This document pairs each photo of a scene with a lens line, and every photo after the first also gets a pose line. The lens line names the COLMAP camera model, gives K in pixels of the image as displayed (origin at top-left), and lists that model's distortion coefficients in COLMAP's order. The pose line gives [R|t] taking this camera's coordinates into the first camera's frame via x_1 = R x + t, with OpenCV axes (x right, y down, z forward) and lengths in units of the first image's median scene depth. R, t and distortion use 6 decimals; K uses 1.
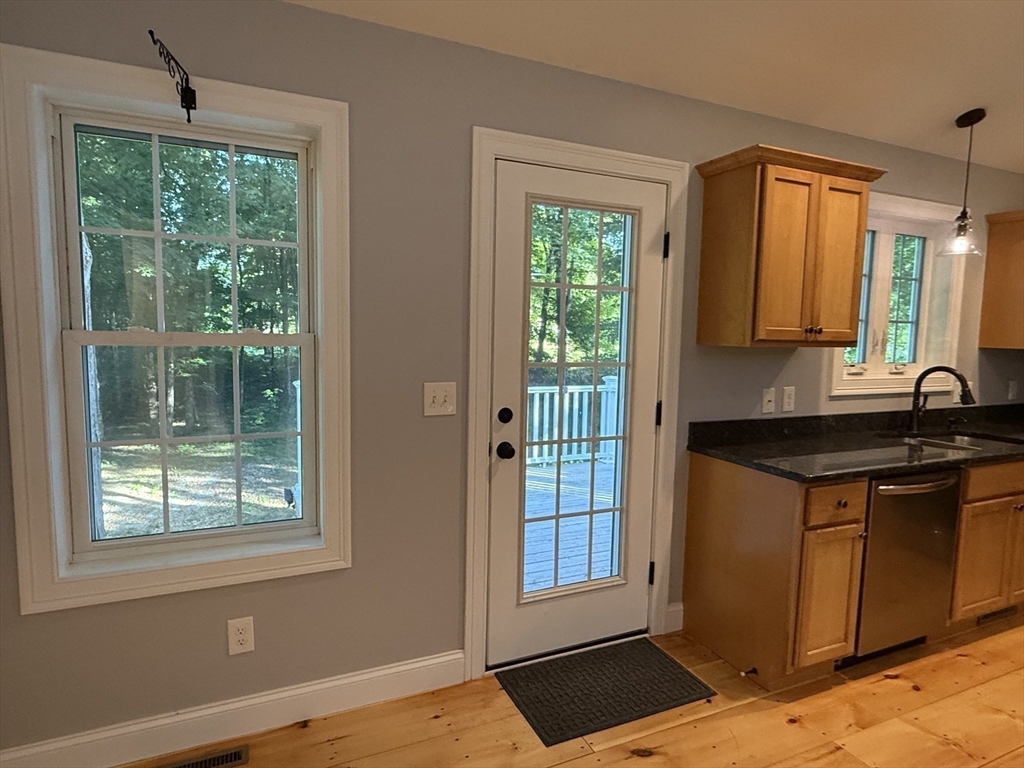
lens RADIAL K [[597.5, 0, 514.2], [0, 597.5, 386.1], [0, 0, 1]] dist [0.004120, -0.004238]
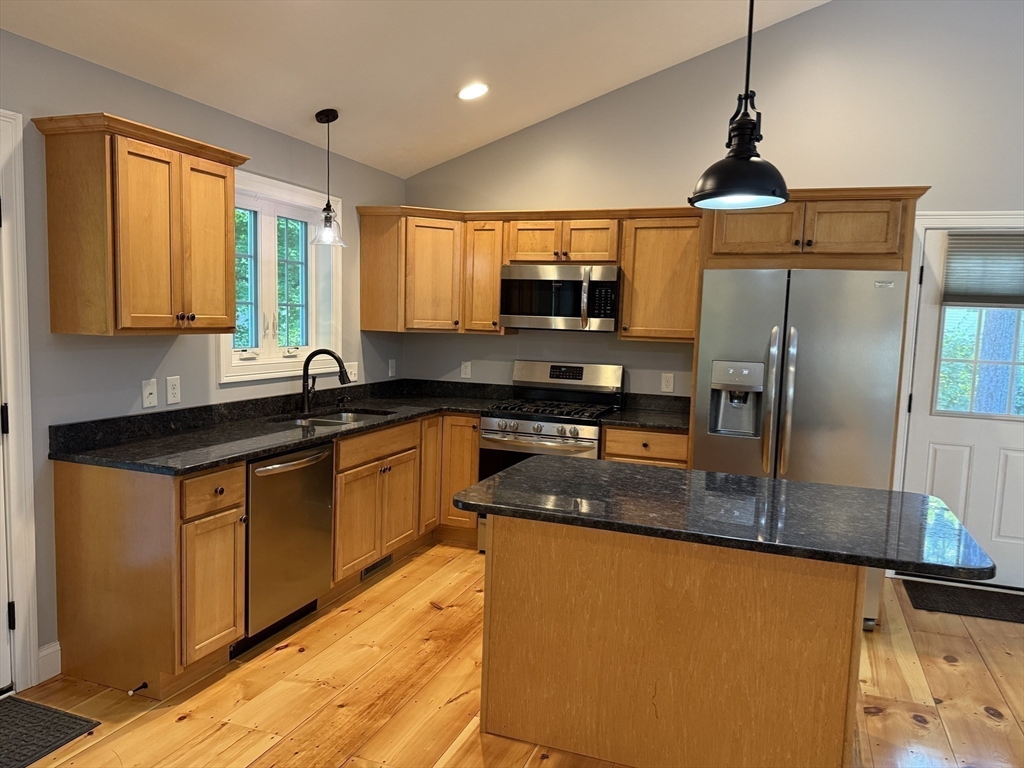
lens RADIAL K [[754.0, 0, 508.8], [0, 754.0, 391.2], [0, 0, 1]] dist [0.043952, -0.062848]
pose [[0.709013, -0.068634, 0.701847, 0.006016], [0.050930, 0.997637, 0.046109, -0.003862], [-0.703354, 0.003053, 0.710834, -0.193668]]
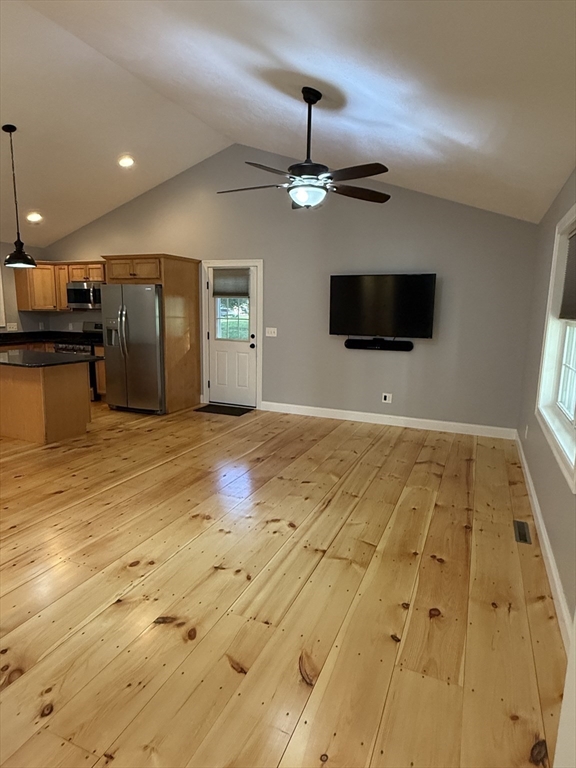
lens RADIAL K [[448.1, 0, 283.0], [0, 448.1, 383.4], [0, 0, 1]] dist [0.004120, -0.004238]
pose [[0.744009, -0.116899, 0.657864, 0.363534], [0.060486, 0.992318, 0.107922, 0.145048], [-0.665426, -0.040504, 0.745364, -1.630739]]
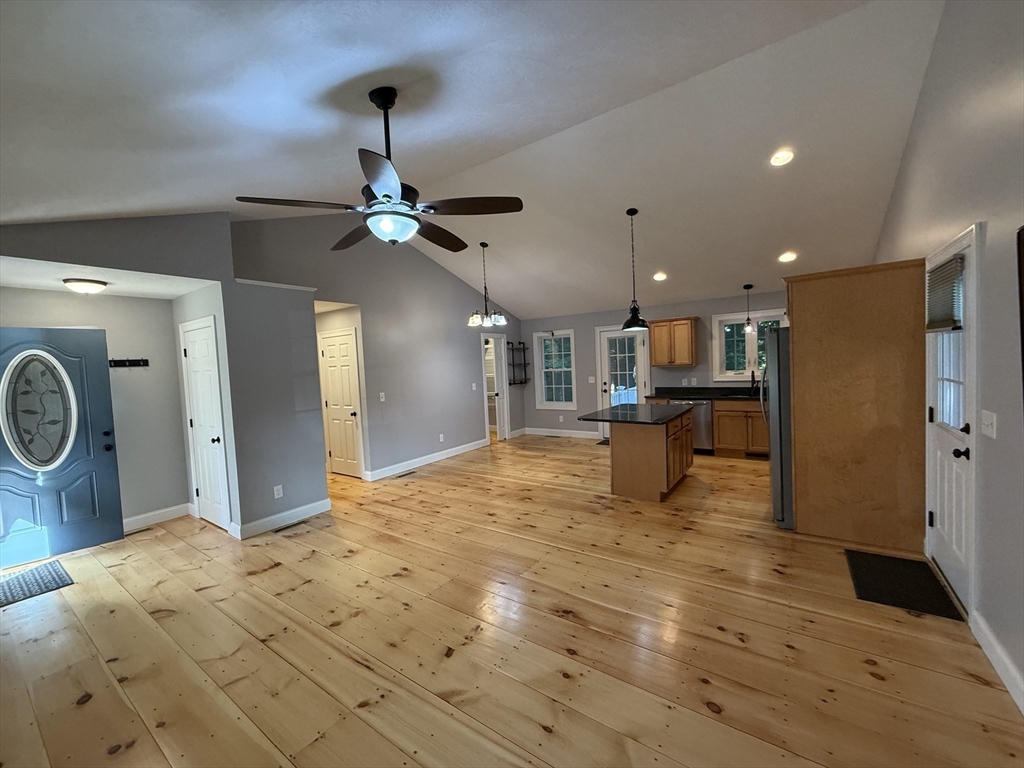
lens RADIAL K [[408.4, 0, 516.3], [0, 408.4, 386.8], [0, 0, 1]] dist [0.001160, 0.000302]
pose [[0.511426, 0.006168, -0.859305, 1.920442], [-0.025872, 0.999631, -0.008222, 0.094623], [0.858938, 0.026438, 0.511397, -1.011610]]
